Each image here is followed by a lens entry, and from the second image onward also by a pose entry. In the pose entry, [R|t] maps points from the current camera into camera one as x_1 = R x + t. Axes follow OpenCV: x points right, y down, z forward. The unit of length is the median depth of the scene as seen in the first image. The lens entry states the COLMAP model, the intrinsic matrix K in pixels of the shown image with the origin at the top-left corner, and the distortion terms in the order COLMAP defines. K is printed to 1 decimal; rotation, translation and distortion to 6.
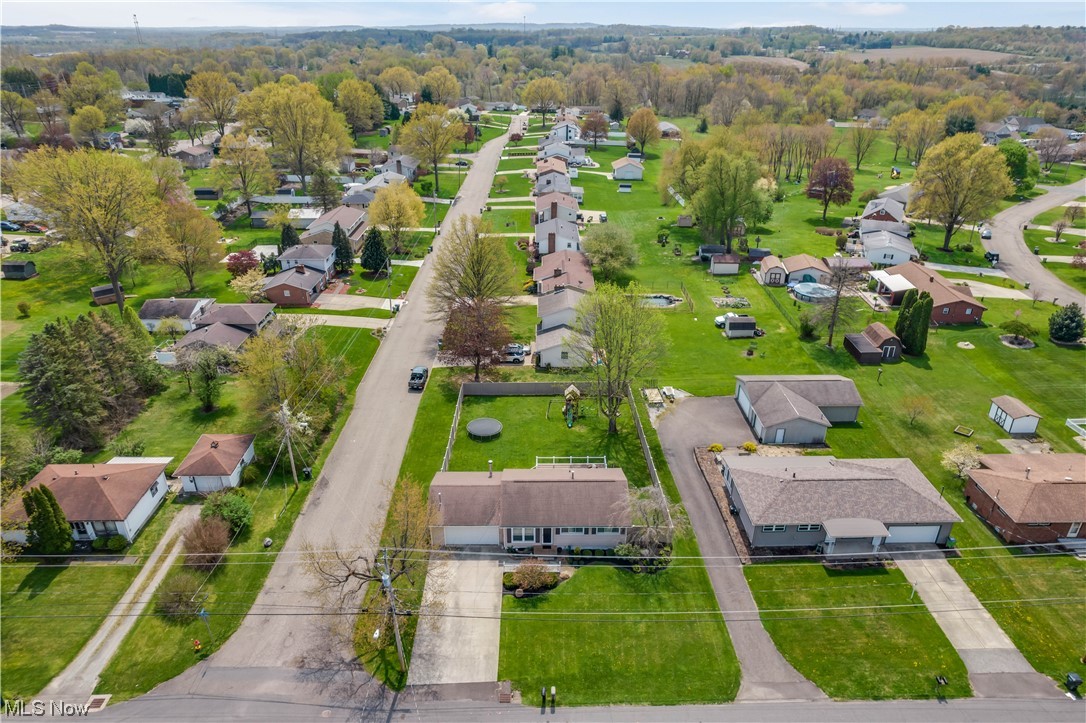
lens RADIAL K [[710.6, 0, 544.4], [0, 710.6, 366.3], [0, 0, 1]] dist [-0.071775, 0.062815]
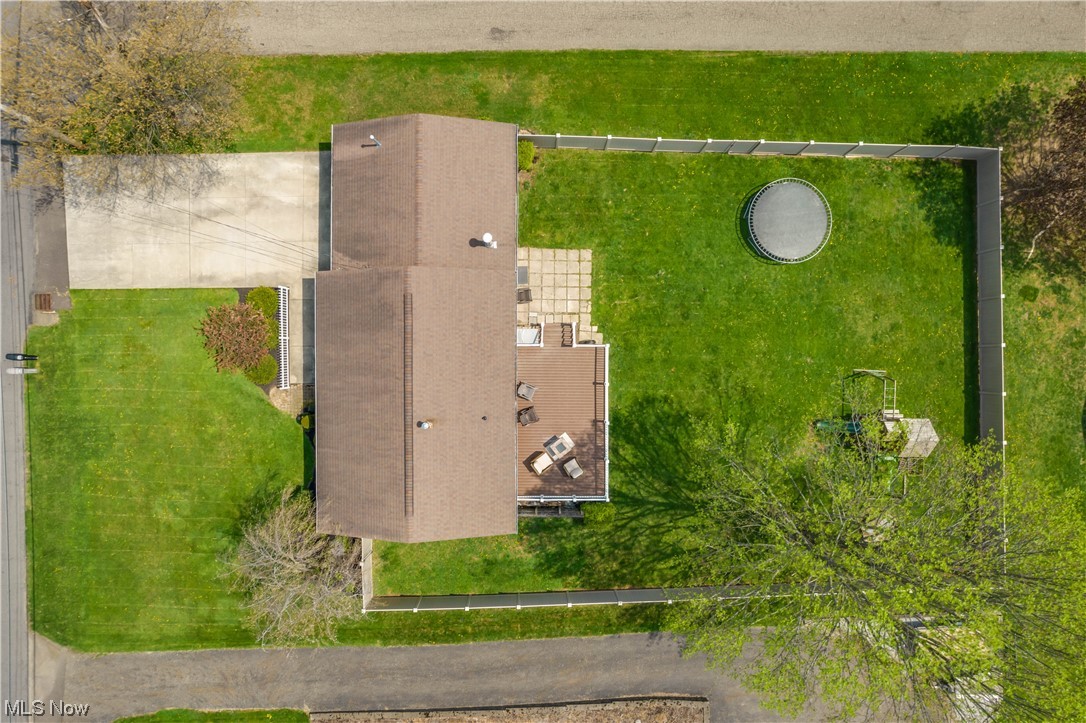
lens RADIAL K [[710.6, 0, 544.4], [0, 710.6, 366.3], [0, 0, 1]] dist [-0.071775, 0.062815]
pose [[-0.007878, 0.999899, -0.011868, 0.007385], [-0.440468, 0.007185, 0.897740, -0.224404], [0.897734, 0.012300, 0.440367, 0.689618]]
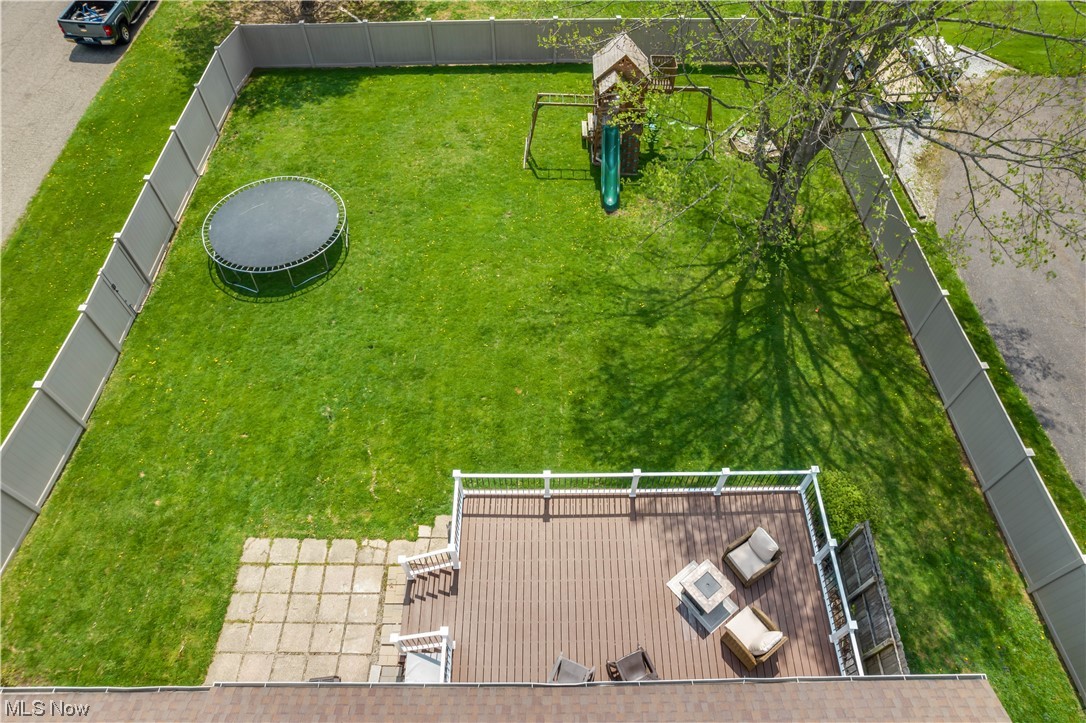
lens RADIAL K [[710.6, 0, 544.4], [0, 710.6, 366.3], [0, 0, 1]] dist [-0.071775, 0.062815]
pose [[0.999989, -0.001178, -0.004465, 0.012286], [0.003166, 0.878752, 0.477268, 0.011347], [0.003362, -0.477277, 0.878747, 0.758142]]
